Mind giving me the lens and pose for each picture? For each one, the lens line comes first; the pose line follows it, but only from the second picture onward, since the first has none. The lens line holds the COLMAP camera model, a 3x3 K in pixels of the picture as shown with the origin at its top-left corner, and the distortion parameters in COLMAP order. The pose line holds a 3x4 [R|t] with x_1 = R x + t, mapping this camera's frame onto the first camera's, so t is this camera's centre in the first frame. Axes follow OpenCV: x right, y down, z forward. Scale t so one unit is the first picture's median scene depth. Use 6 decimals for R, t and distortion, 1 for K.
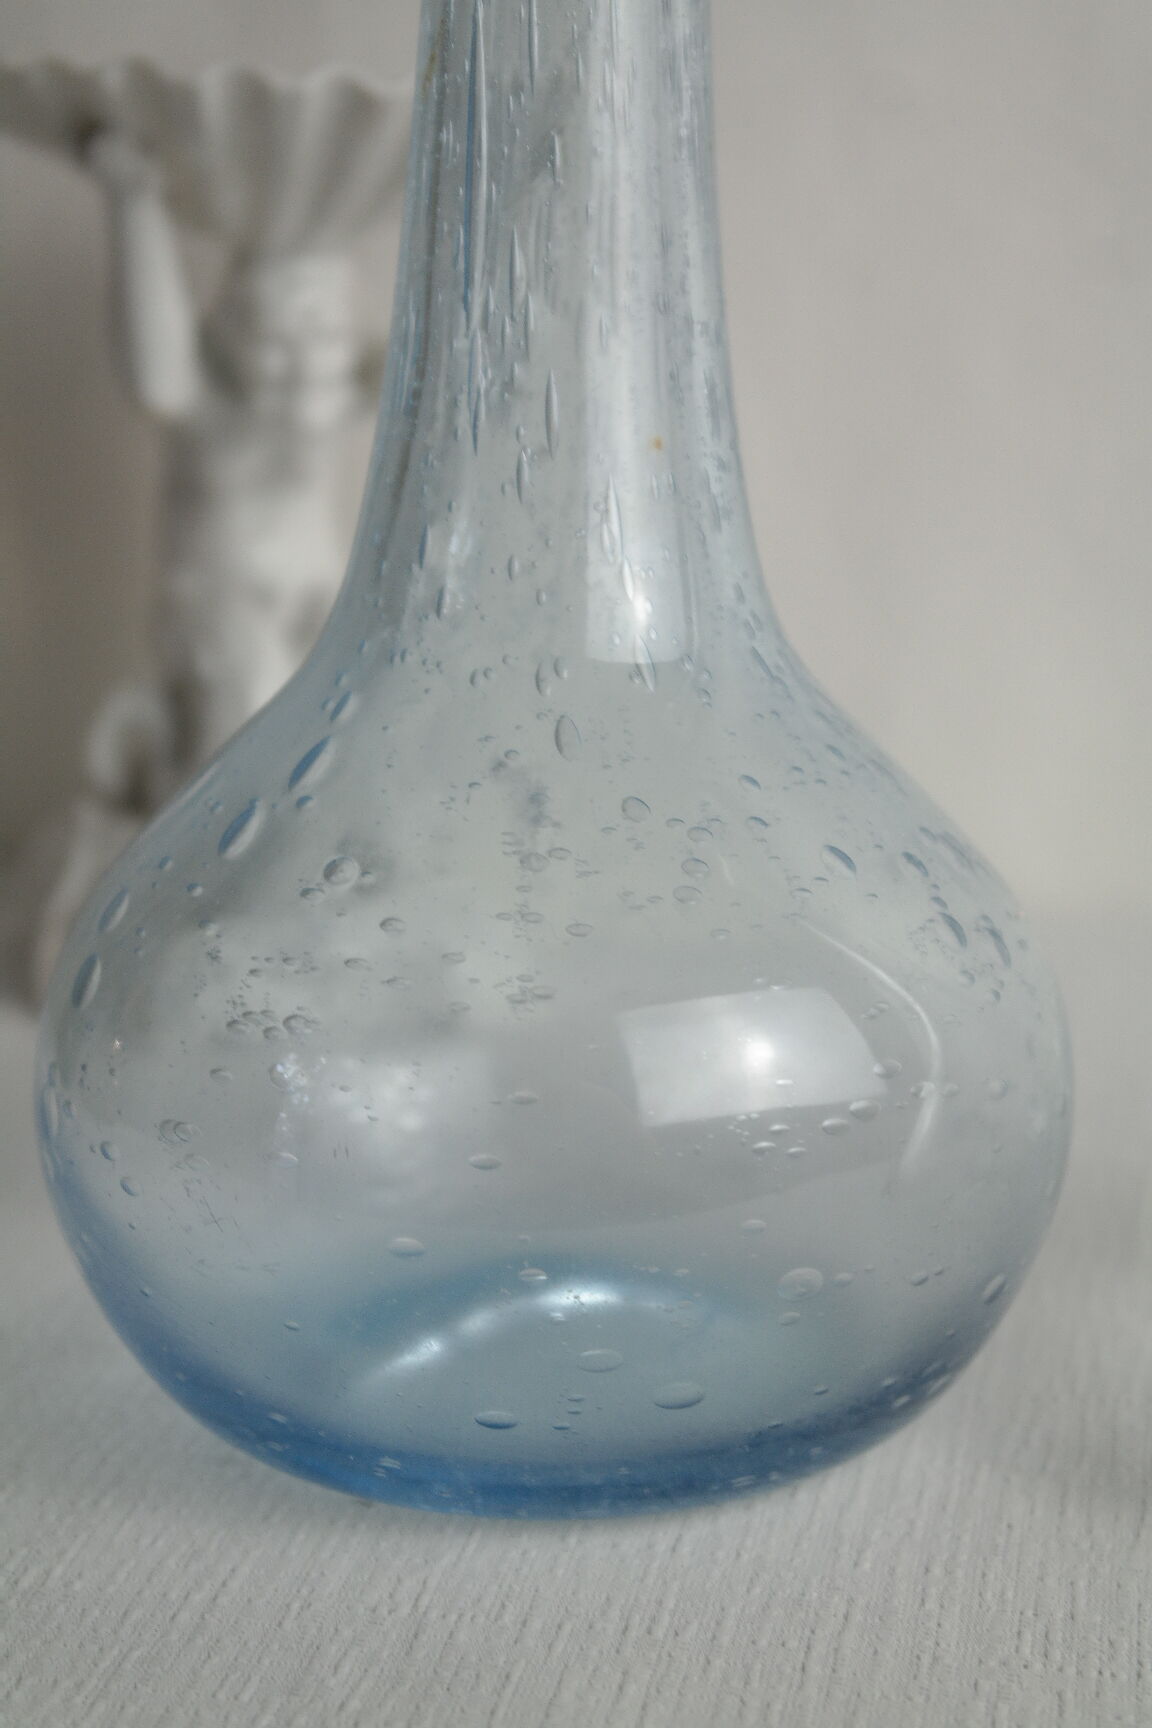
lens RADIAL K [[3679.5, 0, 576.0], [0, 3679.5, 864.0], [0, 0, 1]] dist [-0.041297, 2.261783]
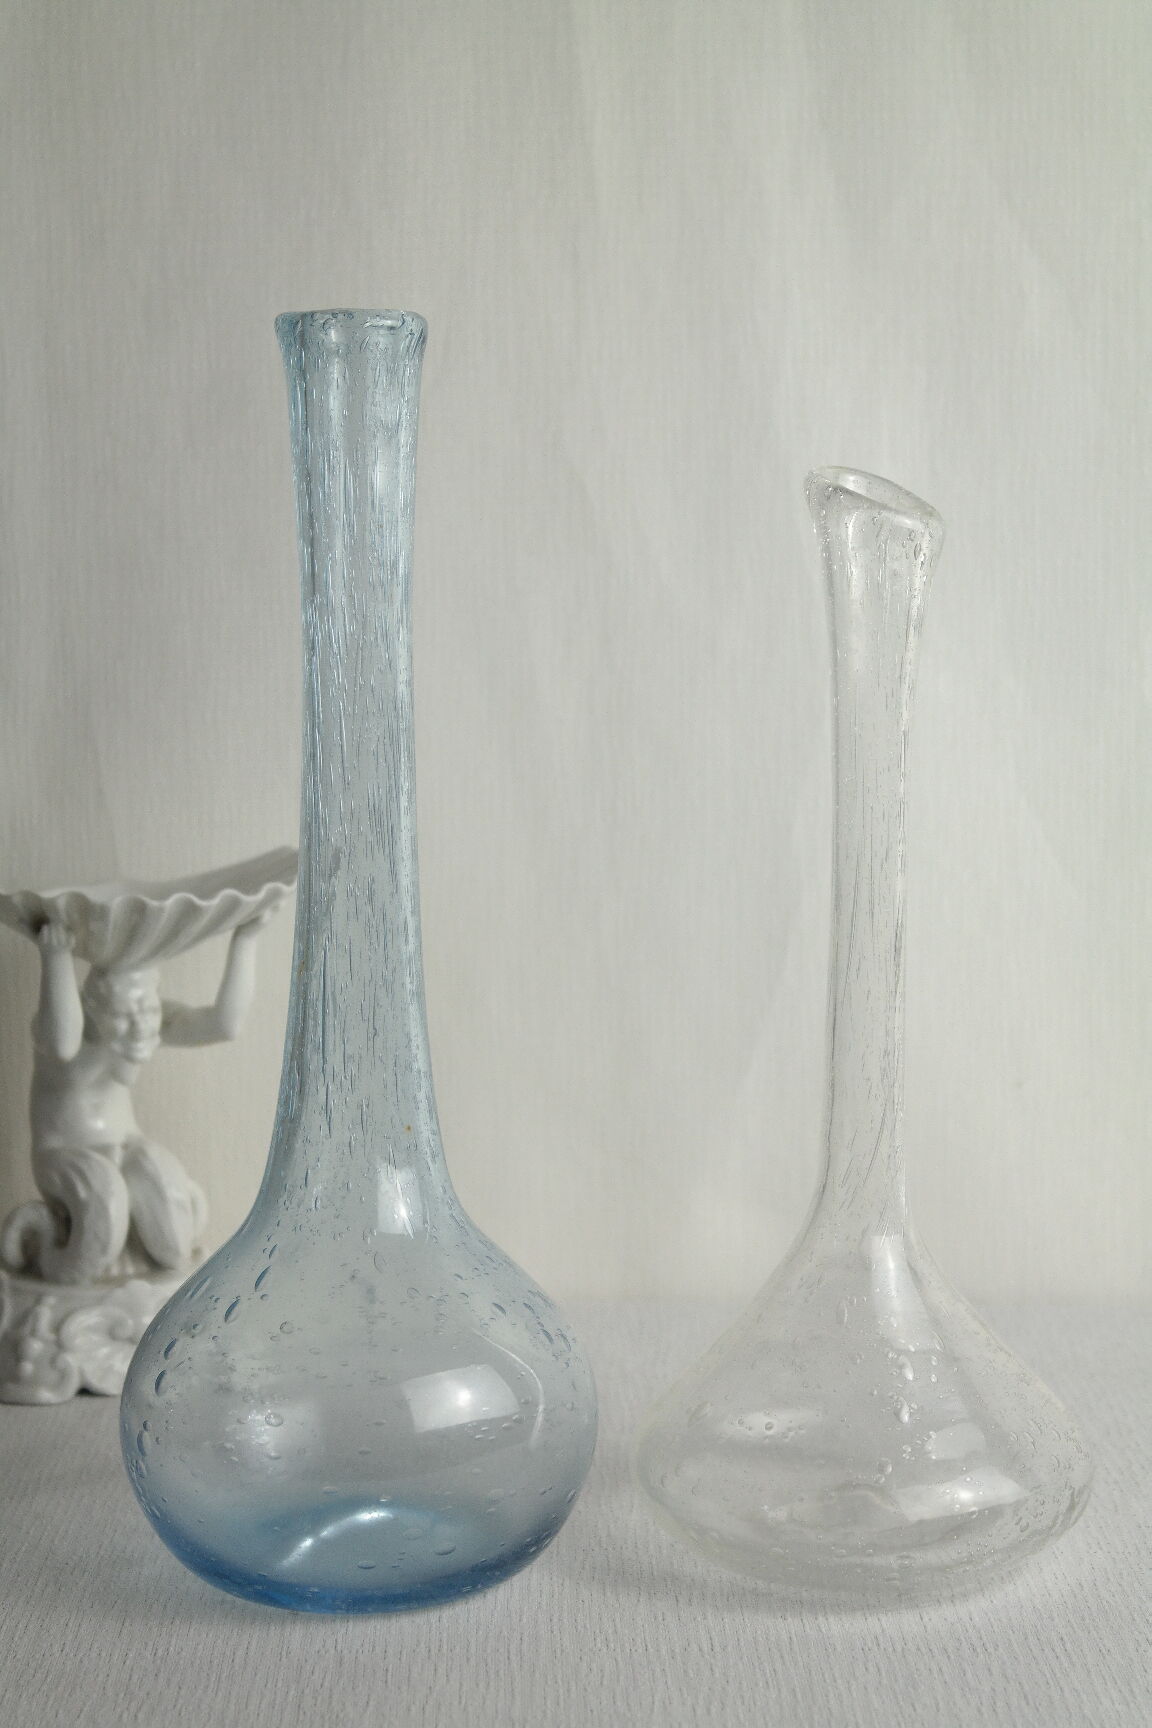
lens RADIAL K [[3679.5, 0, 576.0], [0, 3679.5, 864.0], [0, 0, 1]] dist [-0.041297, 2.261783]
pose [[0.983357, -0.031721, 0.178891, -0.272137], [0.046449, 0.995811, -0.078756, -0.091285], [-0.175644, 0.085755, 0.980712, -1.234135]]
